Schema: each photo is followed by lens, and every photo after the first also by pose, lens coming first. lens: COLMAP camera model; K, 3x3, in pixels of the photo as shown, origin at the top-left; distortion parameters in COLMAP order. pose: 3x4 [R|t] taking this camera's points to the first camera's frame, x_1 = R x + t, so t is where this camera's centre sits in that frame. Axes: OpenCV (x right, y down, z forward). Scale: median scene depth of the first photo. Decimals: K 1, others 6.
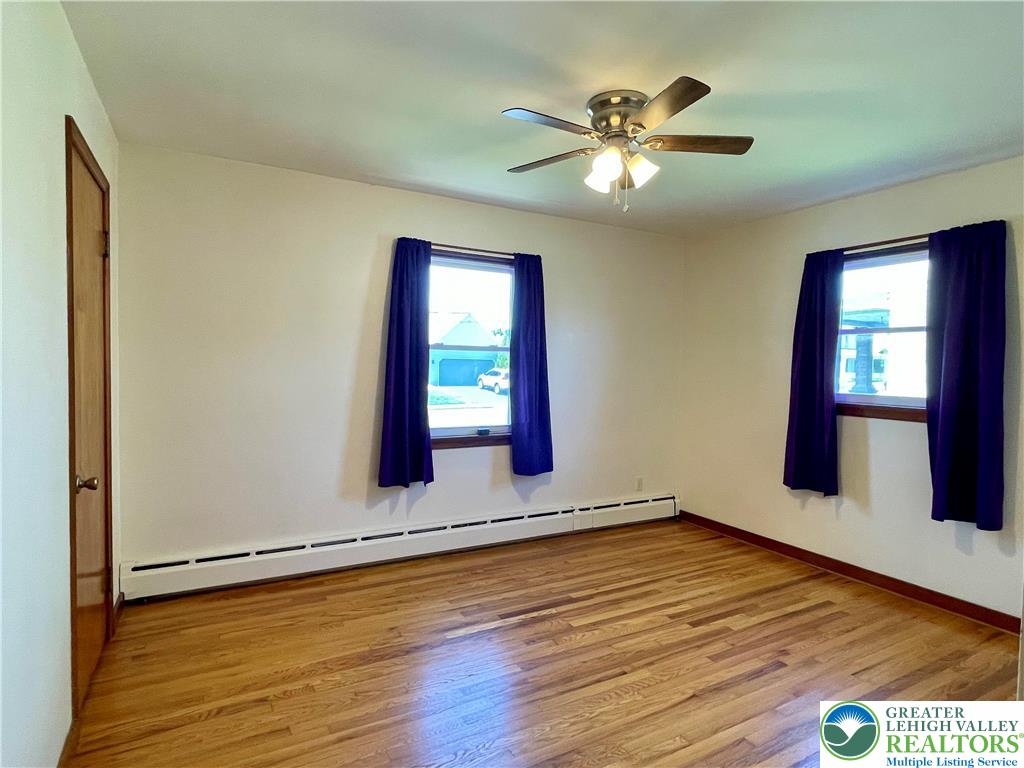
lens RADIAL K [[554.2, 0, 509.6], [0, 554.2, 389.7], [0, 0, 1]] dist [0.005561, 0.001790]
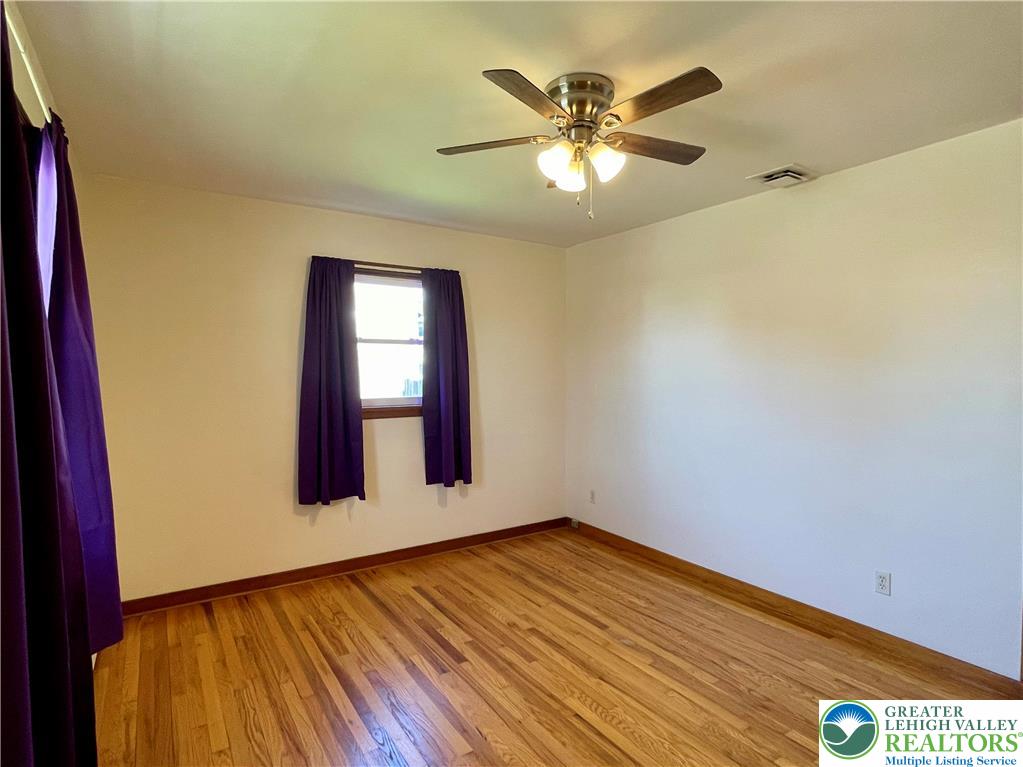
lens RADIAL K [[553.8, 0, 505.5], [0, 553.8, 384.6], [0, 0, 1]] dist [0.000636, 0.000105]
pose [[-0.068020, -0.053466, 0.996250, -0.541082], [0.045318, 0.997367, 0.056620, -0.078897], [-0.996654, 0.048999, -0.065418, 0.920586]]
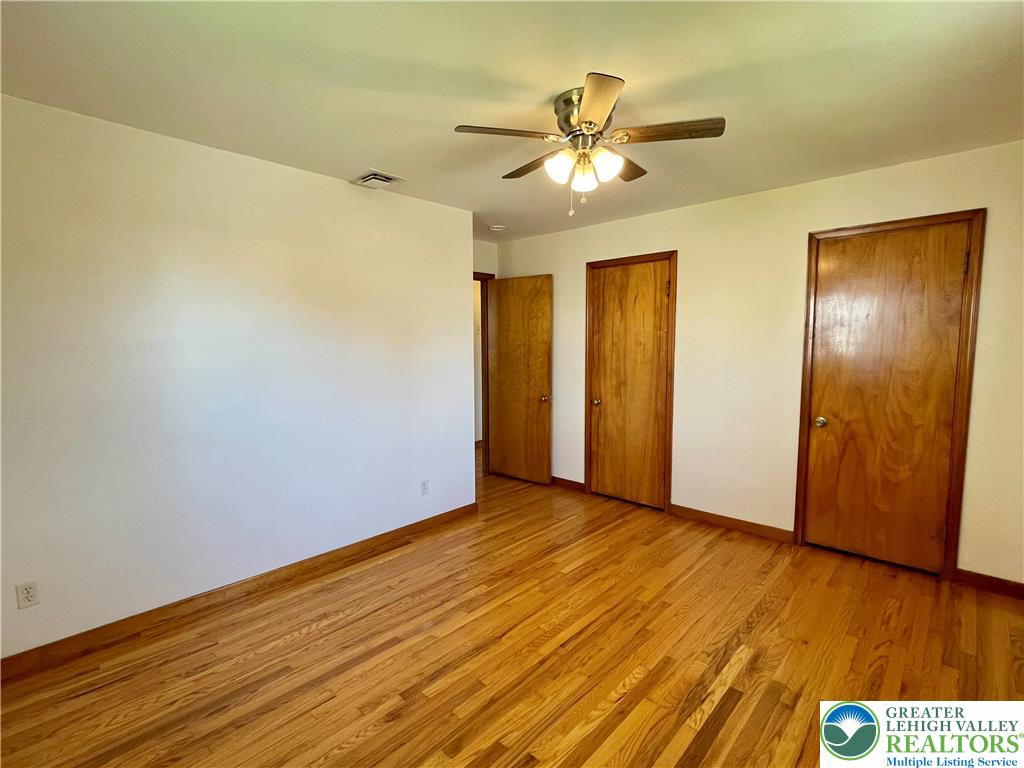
lens RADIAL K [[504.7, 0, 512.5], [0, 504.7, 382.0], [0, 0, 1]] dist [-0.003241, 0.000608]
pose [[-0.946896, 0.012199, -0.321309, 0.482642], [-0.028695, 0.992087, 0.122231, -0.089272], [0.320258, 0.124960, -0.939053, 1.454465]]
